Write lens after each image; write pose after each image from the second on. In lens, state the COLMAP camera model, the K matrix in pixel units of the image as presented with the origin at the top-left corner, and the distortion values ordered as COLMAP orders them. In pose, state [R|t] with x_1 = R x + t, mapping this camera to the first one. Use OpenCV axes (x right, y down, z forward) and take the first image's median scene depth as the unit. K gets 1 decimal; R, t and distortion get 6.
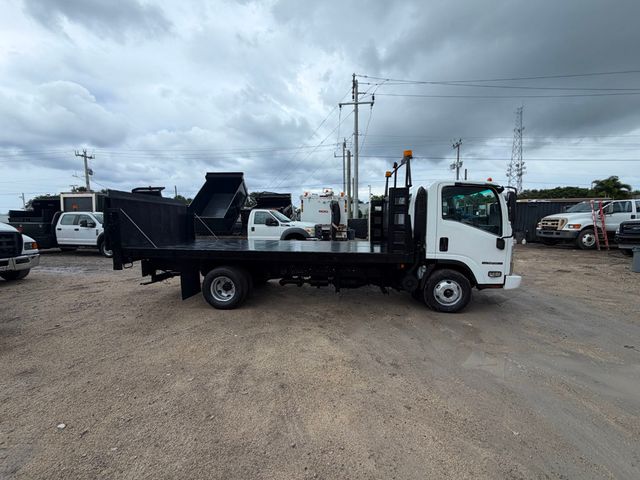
lens RADIAL K [[254.9, 0, 318.7], [0, 254.9, 237.6], [0, 0, 1]] dist [-0.002094, 0.000626]
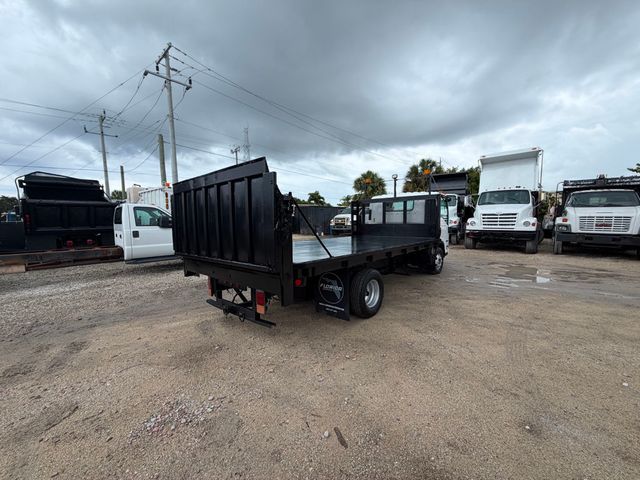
lens RADIAL K [[254.9, 0, 318.3], [0, 254.9, 238.1], [0, 0, 1]] dist [-0.002094, 0.000626]
pose [[0.593478, -0.065537, 0.802178, -1.273891], [0.065376, 0.997311, 0.033112, -0.038399], [-0.802191, 0.032791, 0.596167, 0.650186]]
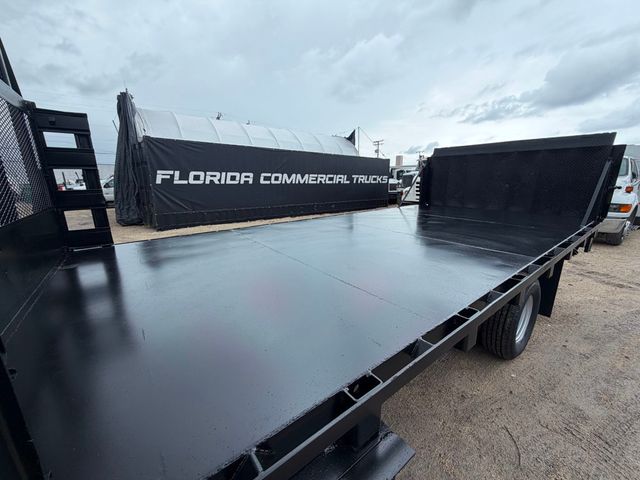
lens RADIAL K [[254.9, 0, 319.1], [0, 254.9, 241.0], [0, 0, 1]] dist [-0.002094, 0.000626]
pose [[-0.746093, 0.158878, -0.646608, 0.283294], [-0.036027, 0.960060, 0.277467, -0.111298], [0.664866, 0.230312, -0.710570, 1.611758]]
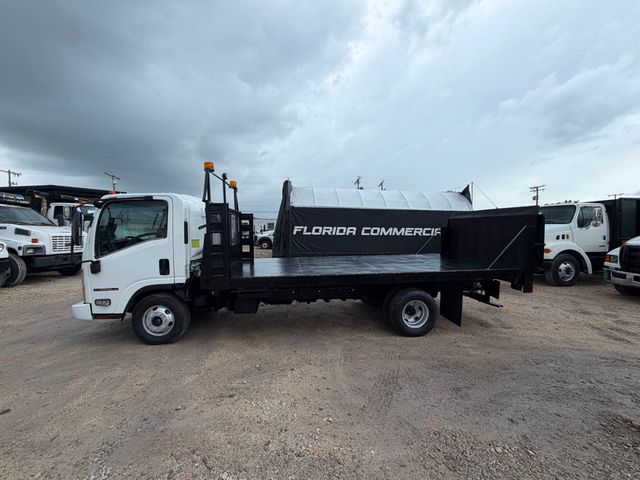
lens RADIAL K [[254.9, 0, 319.3], [0, 254.9, 241.4], [0, 0, 1]] dist [-0.002094, 0.000626]
pose [[-0.980535, 0.007868, -0.196186, 0.183613], [-0.012921, 0.994445, 0.104458, -0.188927], [0.195918, 0.104960, -0.974987, 2.396583]]
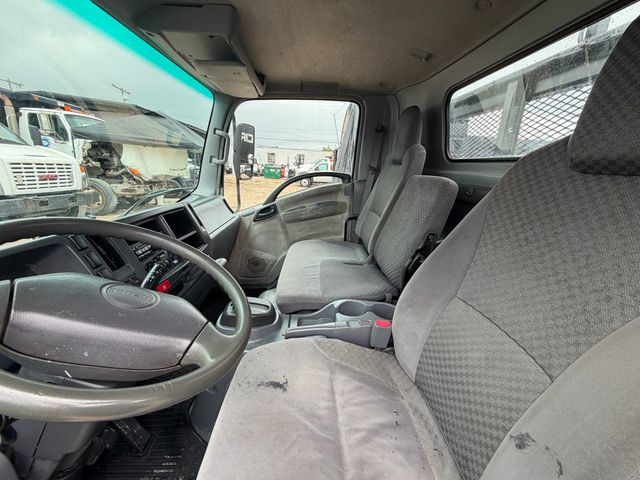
lens RADIAL K [[254.9, 0, 320.4], [0, 254.9, 240.8], [0, 0, 1]] dist [-0.002094, 0.000626]
pose [[-0.991500, -0.002775, -0.130078, 0.588122], [-0.048230, 0.936385, 0.347644, -0.131565], [0.120838, 0.350962, -0.928560, 1.440425]]
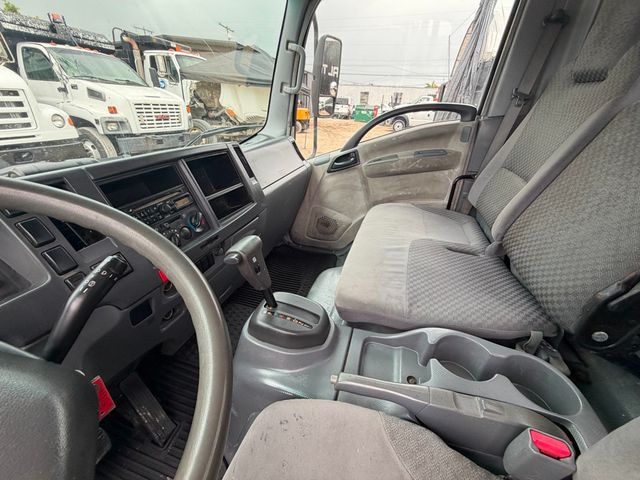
lens RADIAL K [[254.9, 0, 319.5], [0, 254.9, 241.5], [0, 0, 1]] dist [-0.002094, 0.000626]
pose [[-0.977540, -0.124429, 0.170095, 0.584560], [-0.014510, 0.844922, 0.534693, -0.109585], [-0.210248, 0.520216, -0.827750, 1.341201]]
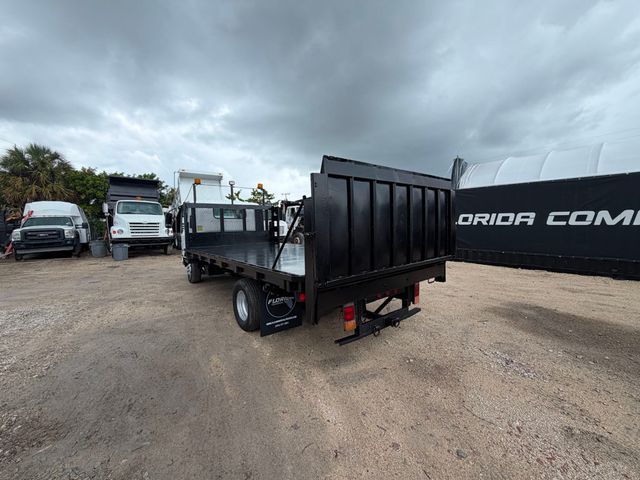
lens RADIAL K [[254.9, 0, 317.9], [0, 254.9, 241.2], [0, 0, 1]] dist [-0.002094, 0.000626]
pose [[-0.683317, -0.037804, 0.729143, -1.192402], [0.057796, 0.992724, 0.105634, -0.122304], [-0.727831, 0.114322, -0.676160, 1.943611]]
